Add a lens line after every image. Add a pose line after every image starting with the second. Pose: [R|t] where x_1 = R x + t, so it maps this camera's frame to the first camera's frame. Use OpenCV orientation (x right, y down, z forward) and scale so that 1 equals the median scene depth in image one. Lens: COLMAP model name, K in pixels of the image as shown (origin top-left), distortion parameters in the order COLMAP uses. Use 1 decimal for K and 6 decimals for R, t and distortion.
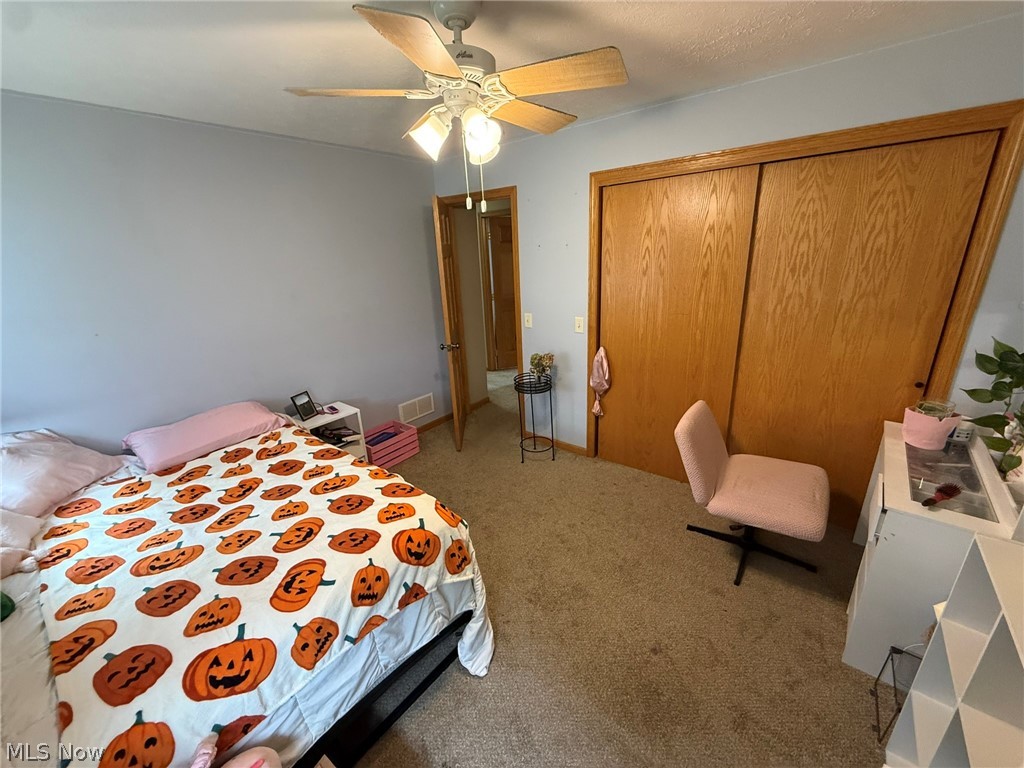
lens RADIAL K [[406.2, 0, 508.8], [0, 406.2, 383.8], [0, 0, 1]] dist [-0.002364, 0.000248]
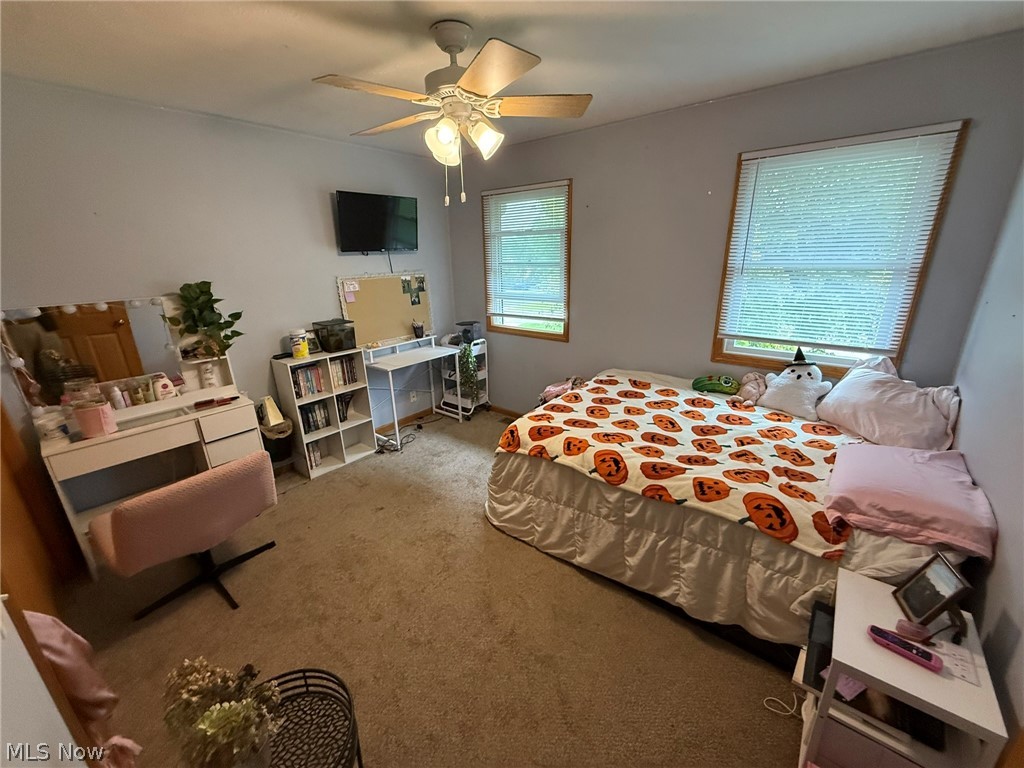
lens RADIAL K [[406.2, 0, 510.4], [0, 406.2, 385.7], [0, 0, 1]] dist [-0.002364, 0.000248]
pose [[-0.996752, 0.077512, 0.021852, -0.227488], [0.074891, 0.792363, 0.605435, -0.743442], [0.029613, 0.605105, -0.795595, 2.312437]]
